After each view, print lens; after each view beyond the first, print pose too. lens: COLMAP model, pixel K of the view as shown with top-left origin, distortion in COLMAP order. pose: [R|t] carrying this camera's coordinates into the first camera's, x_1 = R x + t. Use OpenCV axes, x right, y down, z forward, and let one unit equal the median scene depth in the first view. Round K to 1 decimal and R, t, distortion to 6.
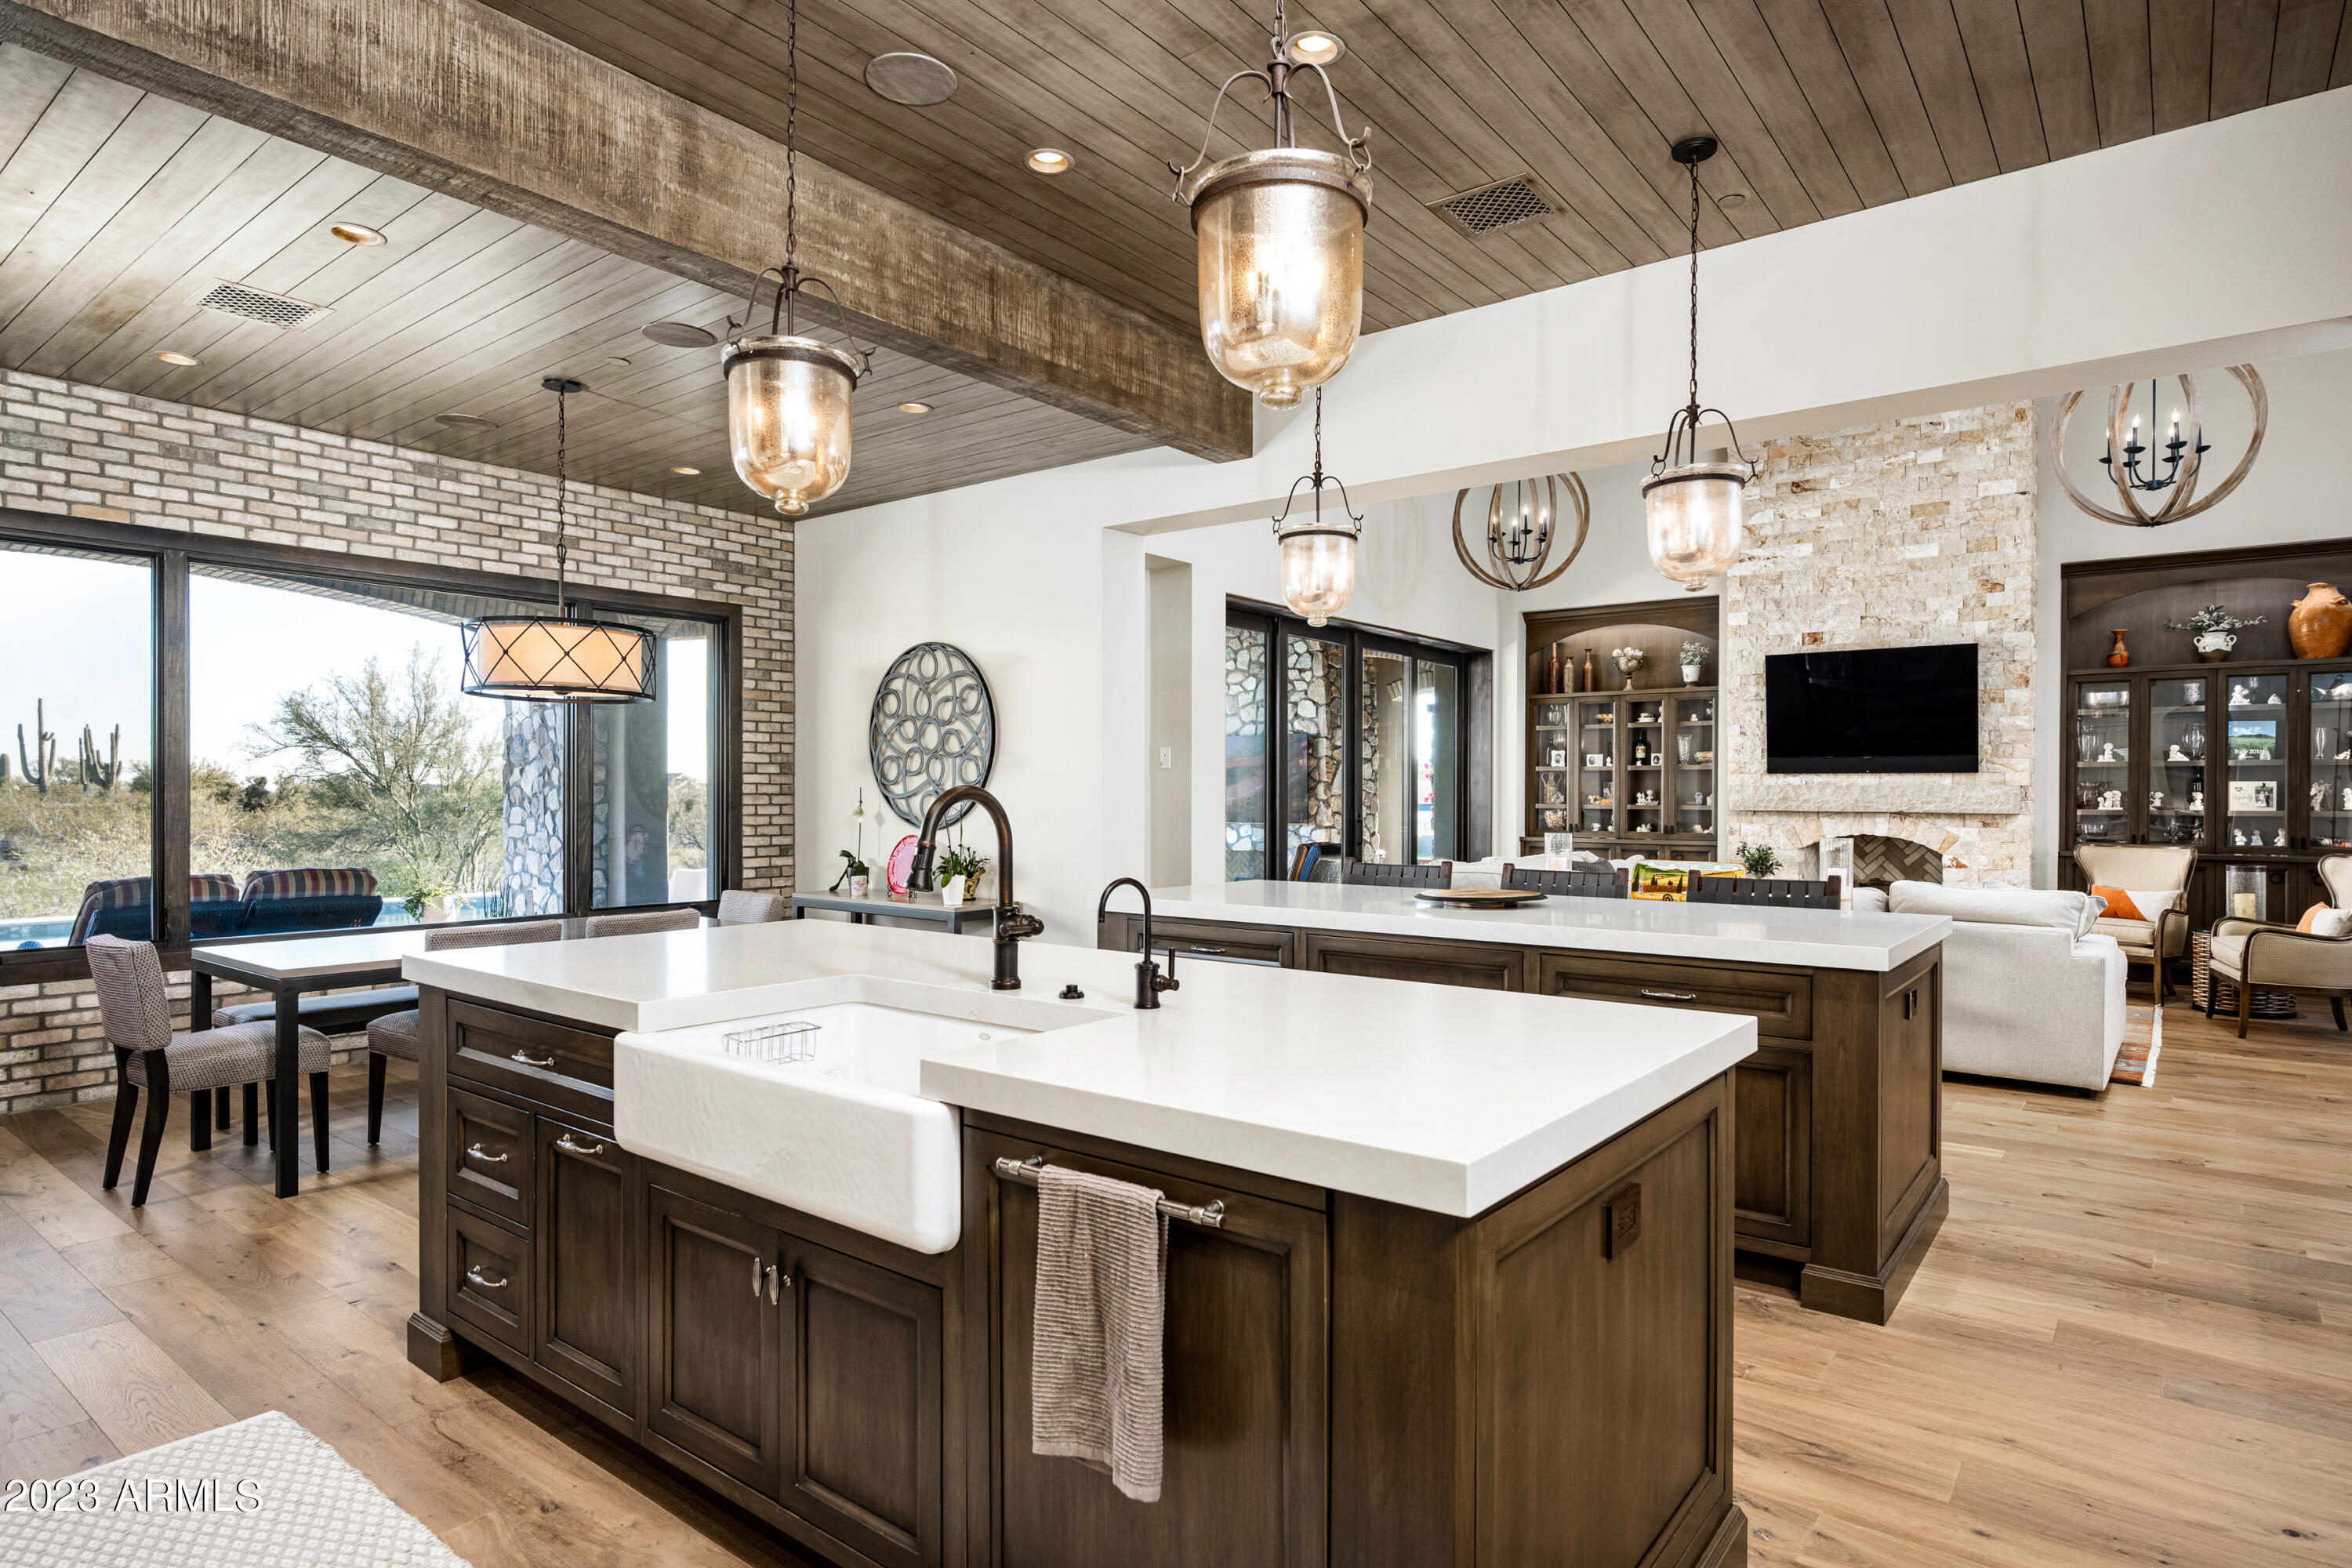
lens RADIAL K [[1286.0, 0, 1176.4], [0, 1286.0, 792.9], [0, 0, 1]] dist [-0.007749, -0.000170]
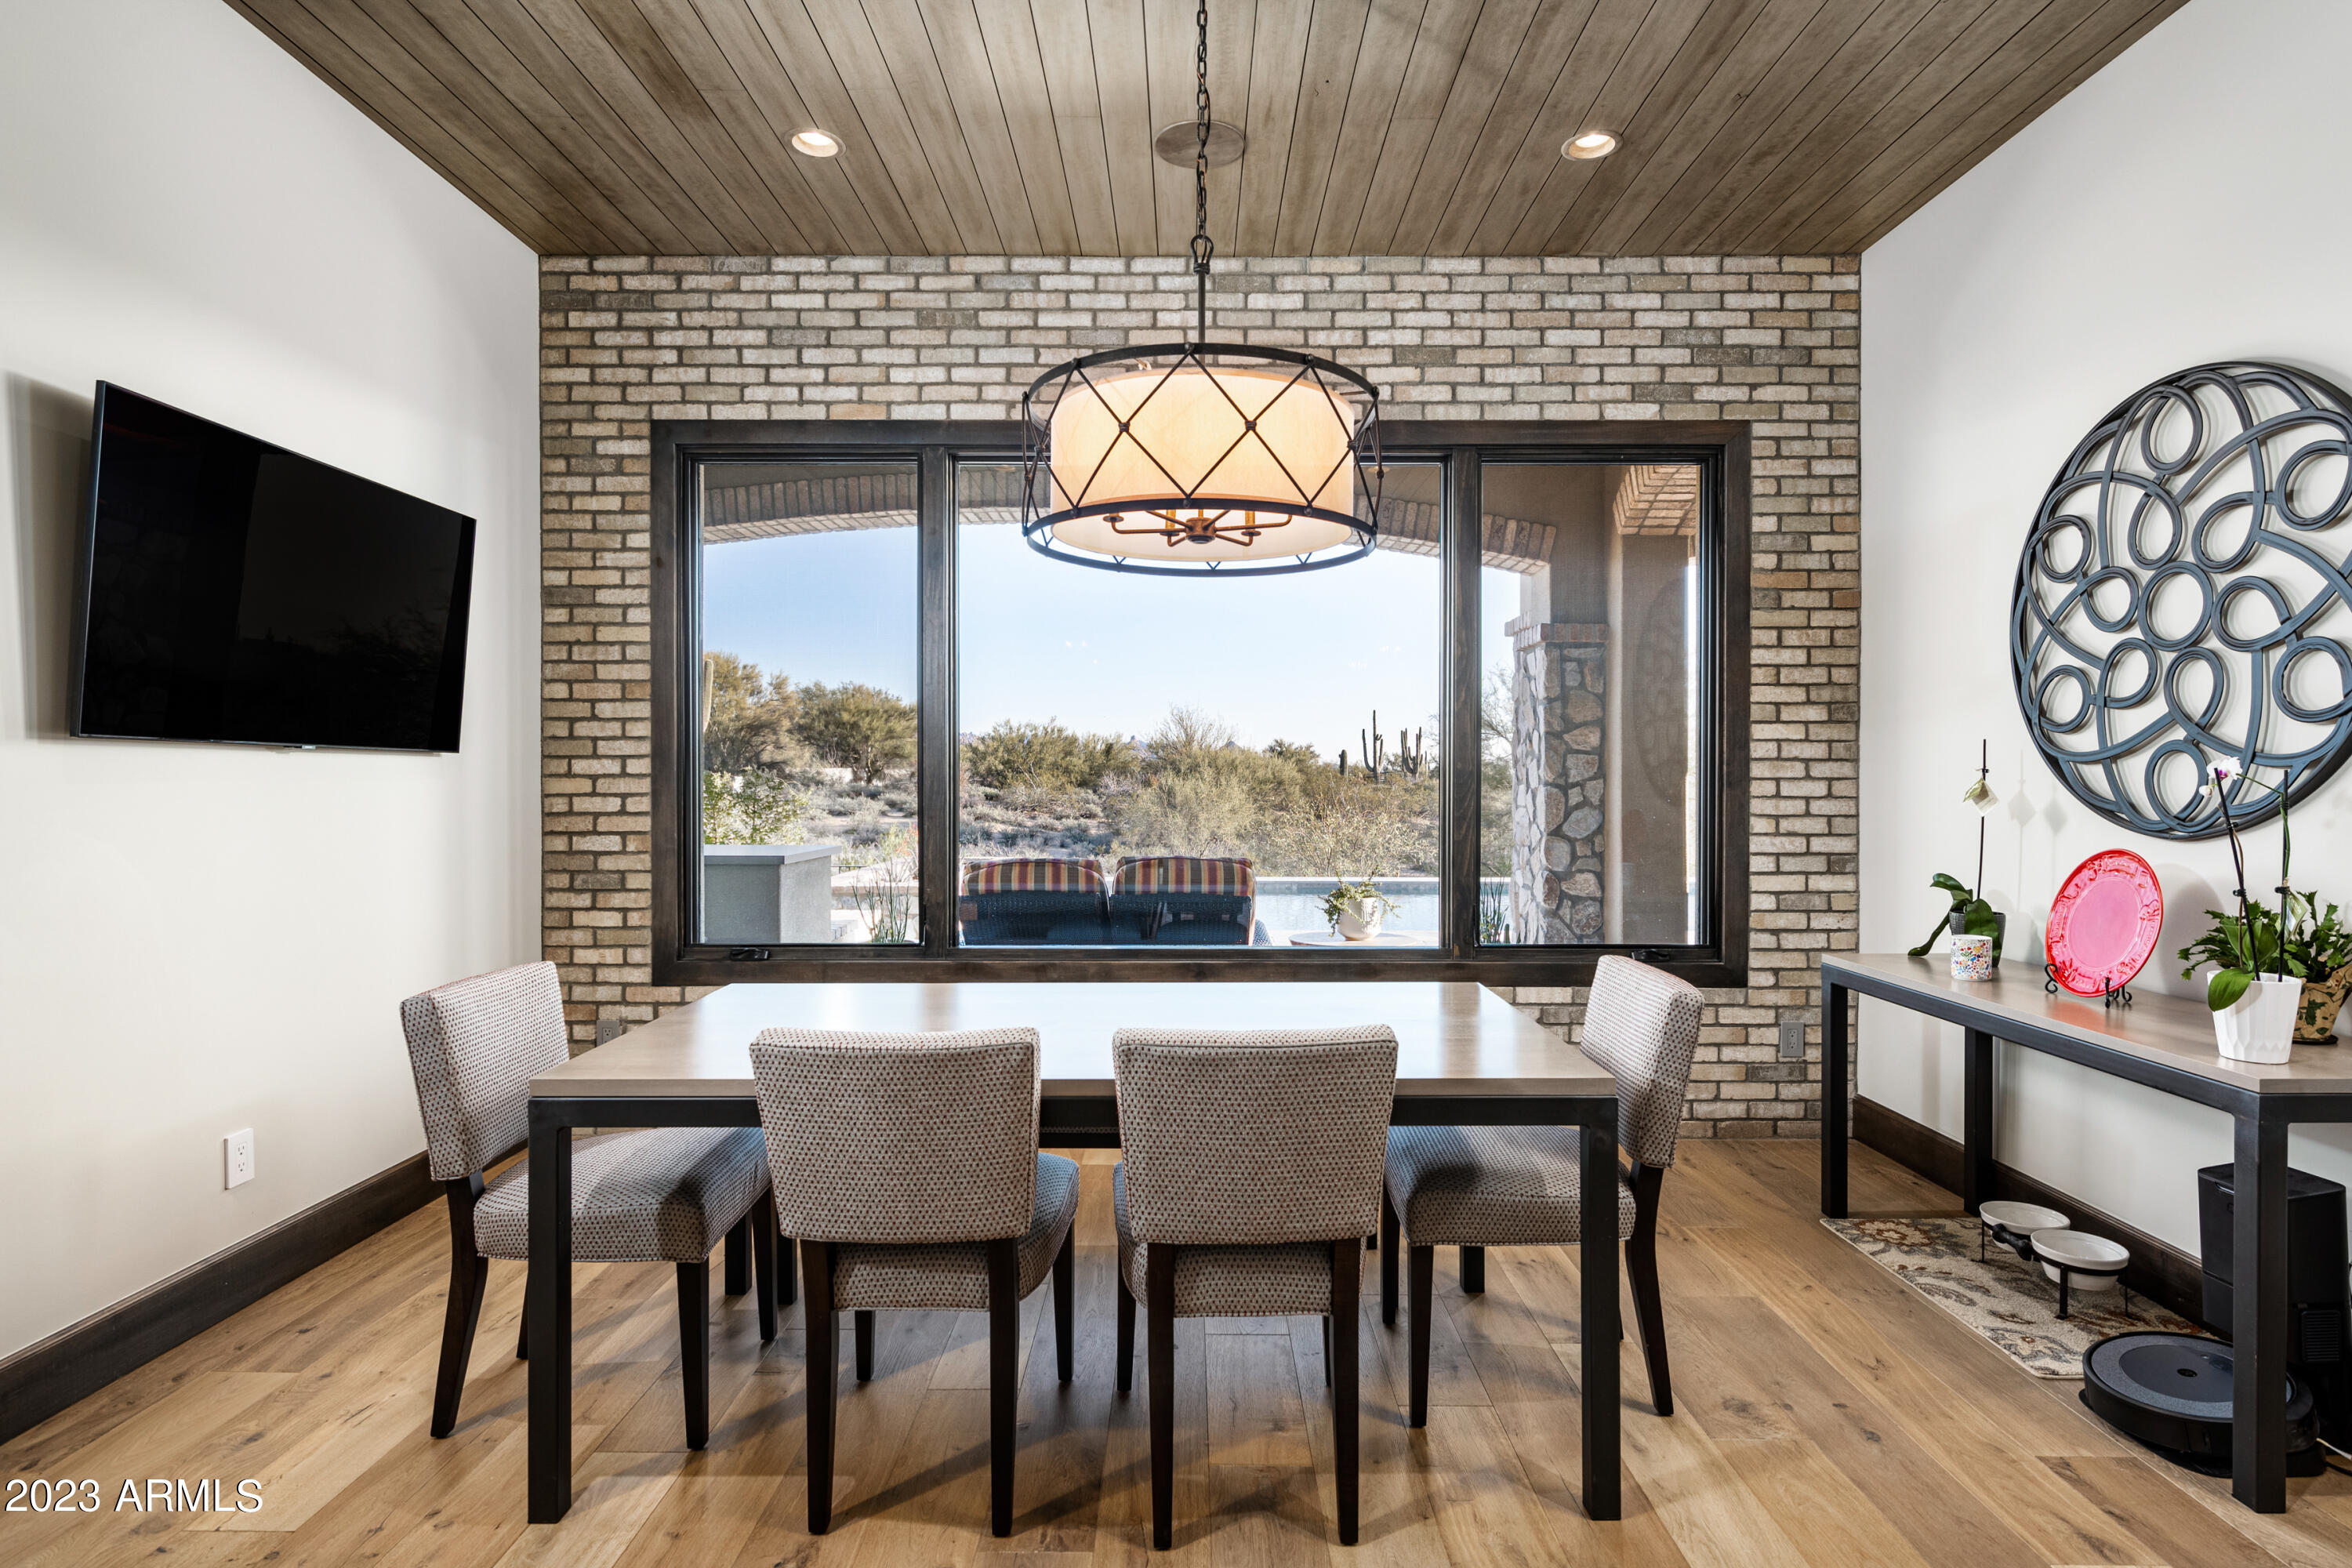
lens RADIAL K [[1186.4, 0, 1175.8], [0, 1186.4, 784.5], [0, 0, 1]] dist [-0.003939, 0.001331]
pose [[0.618461, 0.005356, -0.785797, -0.092531], [-0.001662, 0.999983, 0.005508, 0.009977], [0.785814, -0.002101, 0.618459, 0.515019]]
